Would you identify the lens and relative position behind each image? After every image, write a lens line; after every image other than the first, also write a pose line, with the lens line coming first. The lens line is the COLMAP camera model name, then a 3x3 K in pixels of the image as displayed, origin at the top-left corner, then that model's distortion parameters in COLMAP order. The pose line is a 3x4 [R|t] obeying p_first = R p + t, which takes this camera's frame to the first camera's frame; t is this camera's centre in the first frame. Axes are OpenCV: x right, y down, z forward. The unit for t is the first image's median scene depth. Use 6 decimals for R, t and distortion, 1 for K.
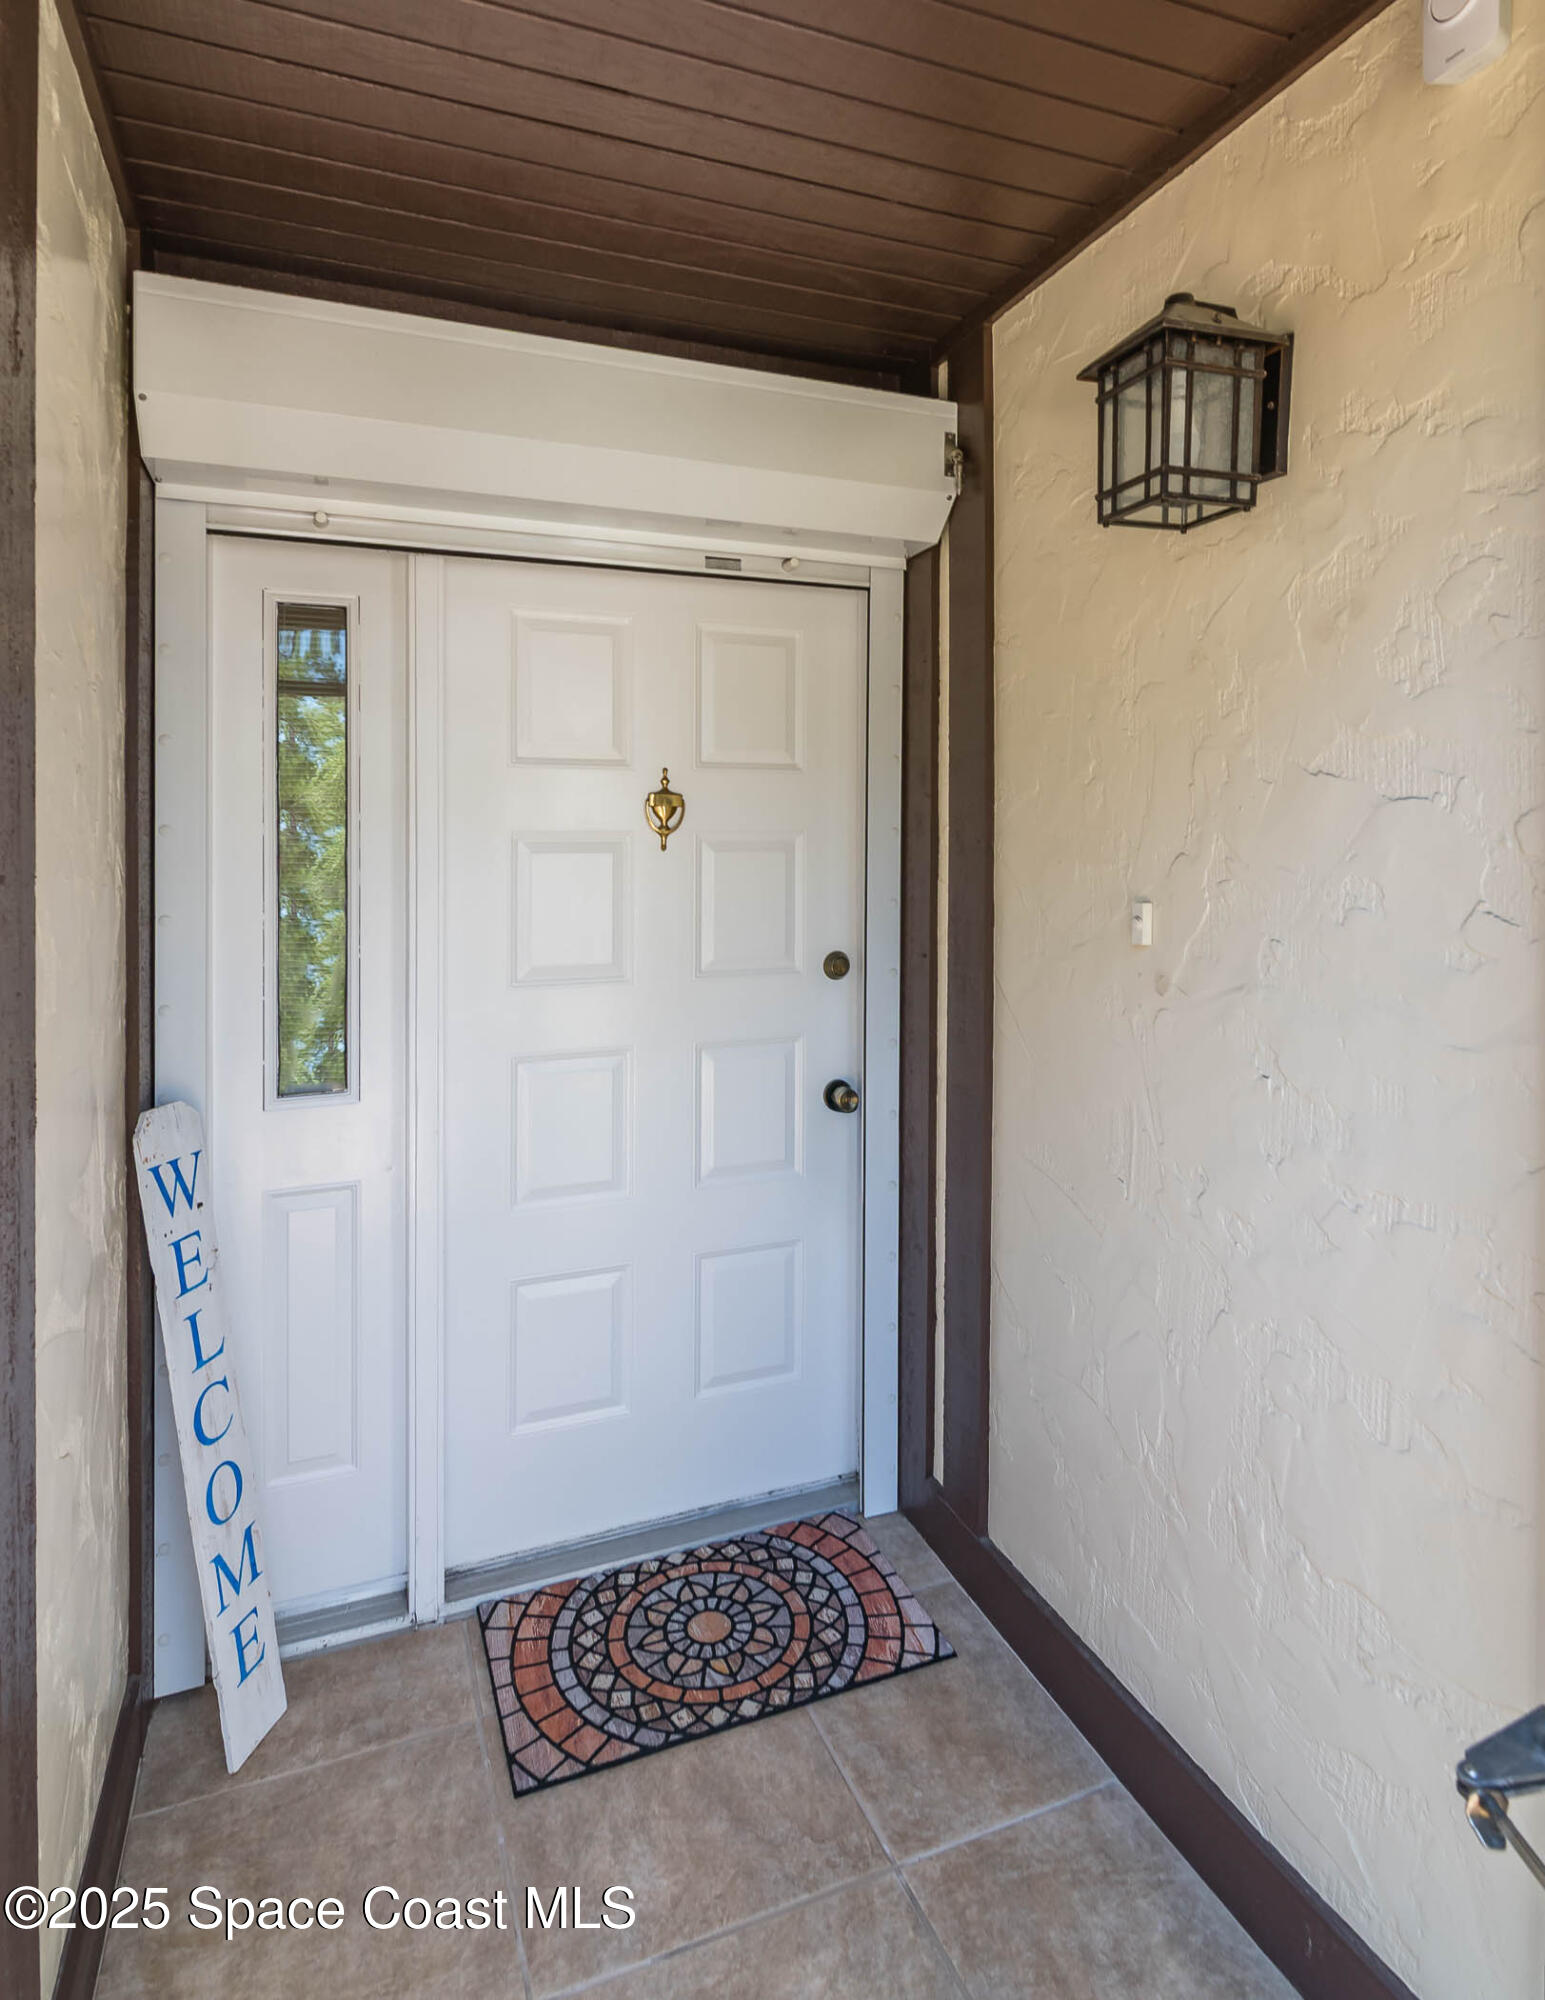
lens RADIAL K [[1139.0, 0, 775.5], [0, 1139.0, 820.3], [0, 0, 1]] dist [0.026472, -0.000054]
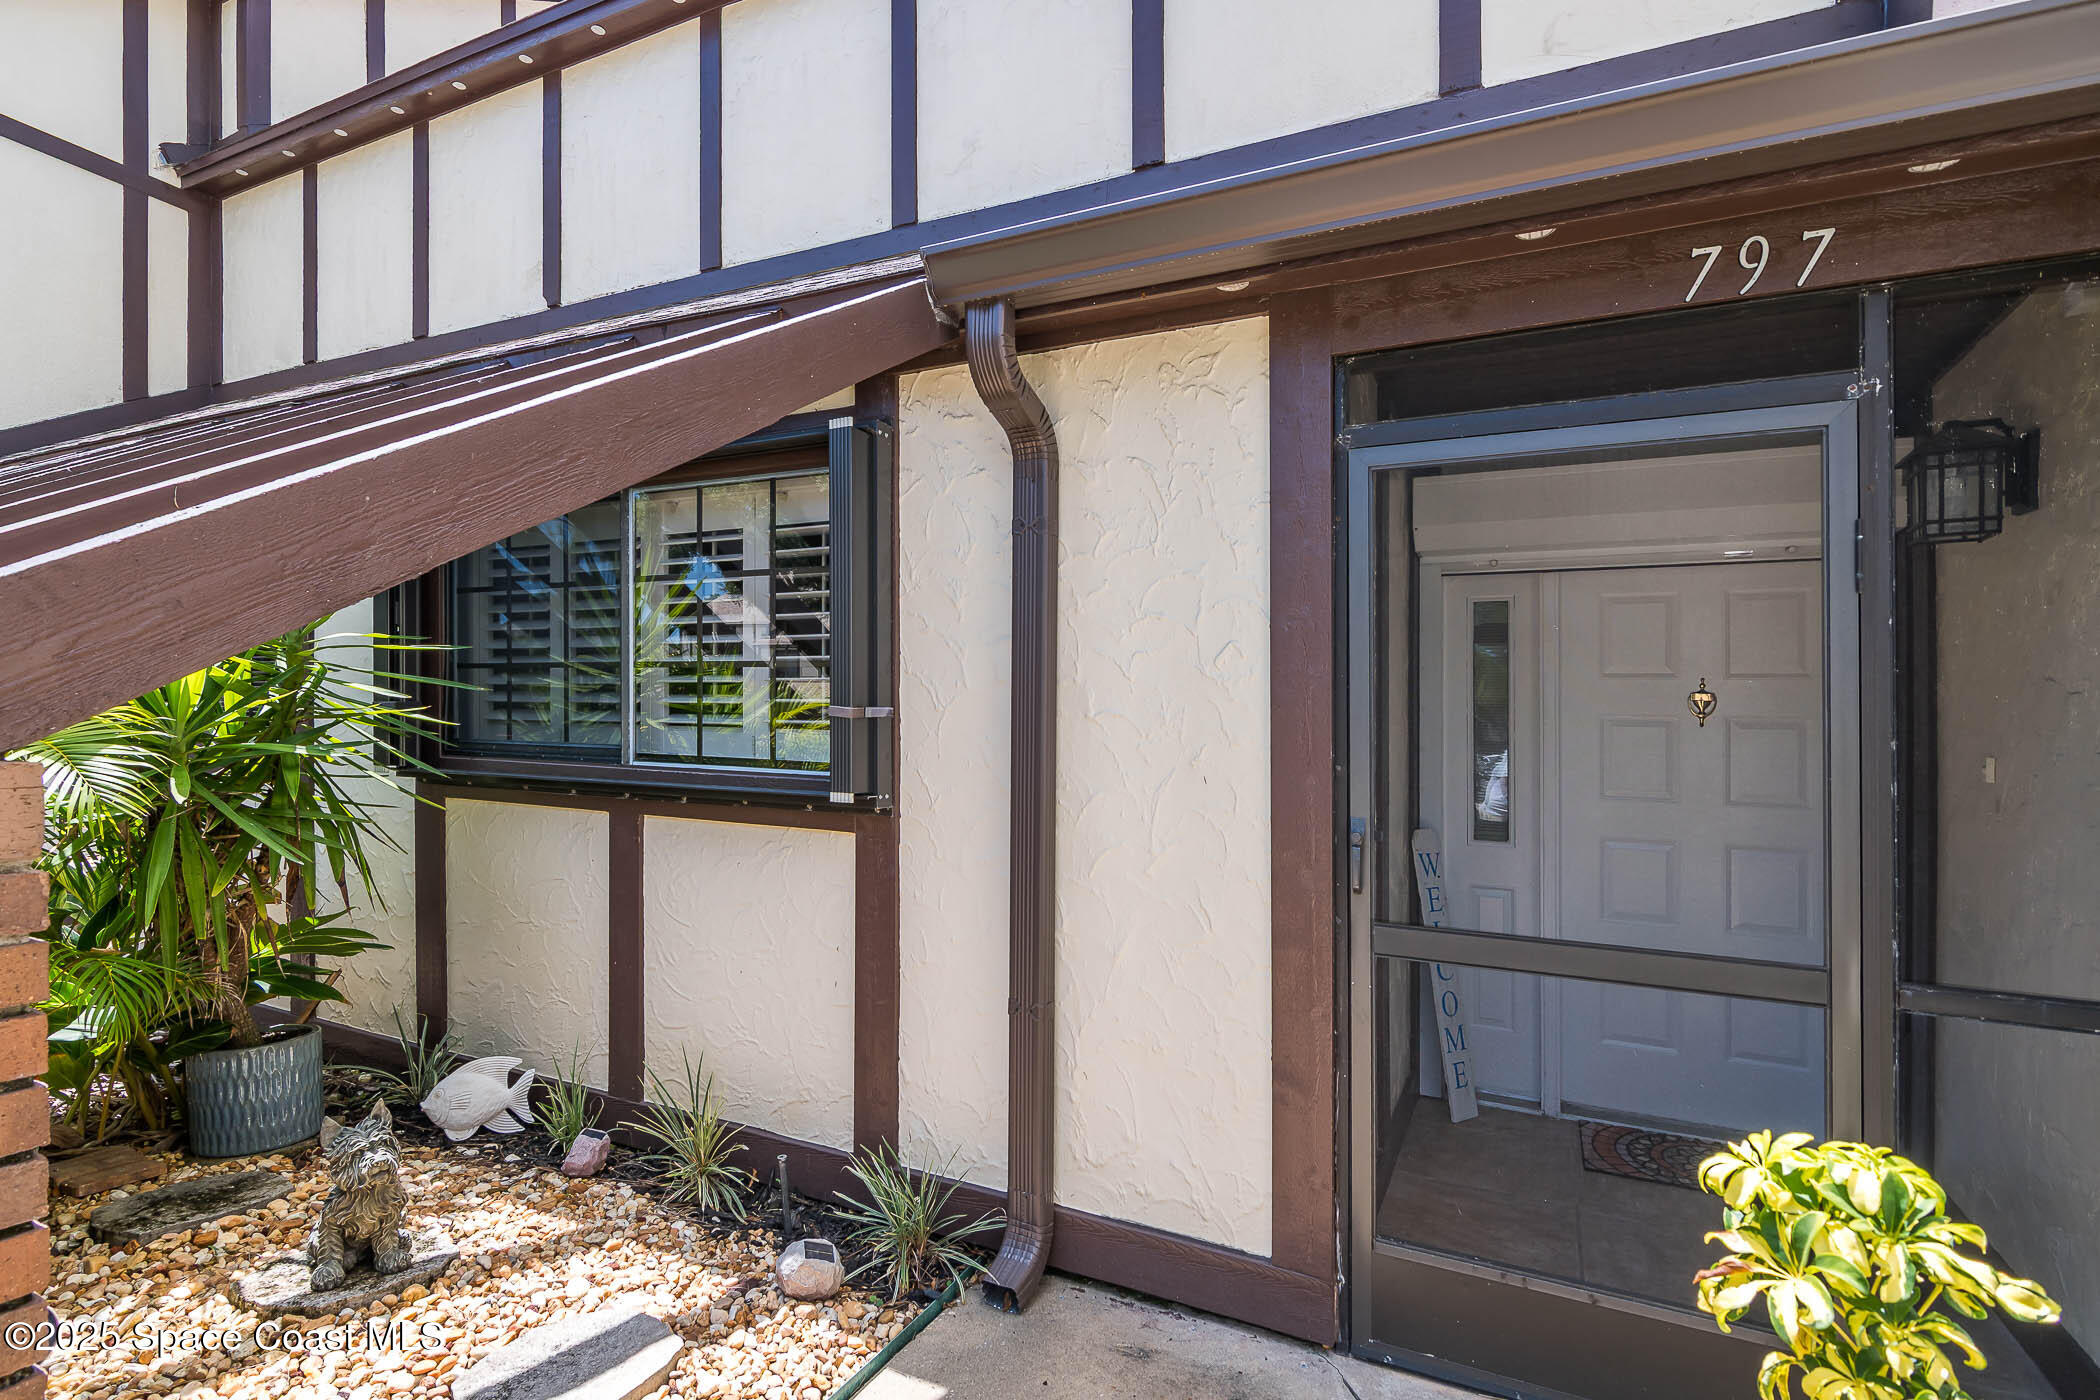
lens RADIAL K [[987.6, 0, 1050.0], [0, 987.6, 700.0], [0, 0, 1]] dist [0.004223, 0.000682]
pose [[0.670314, -0.005601, -0.742056, 0.419343], [-0.008352, 0.999851, -0.015092, 0.020045], [0.742030, 0.016314, 0.670168, -0.849049]]
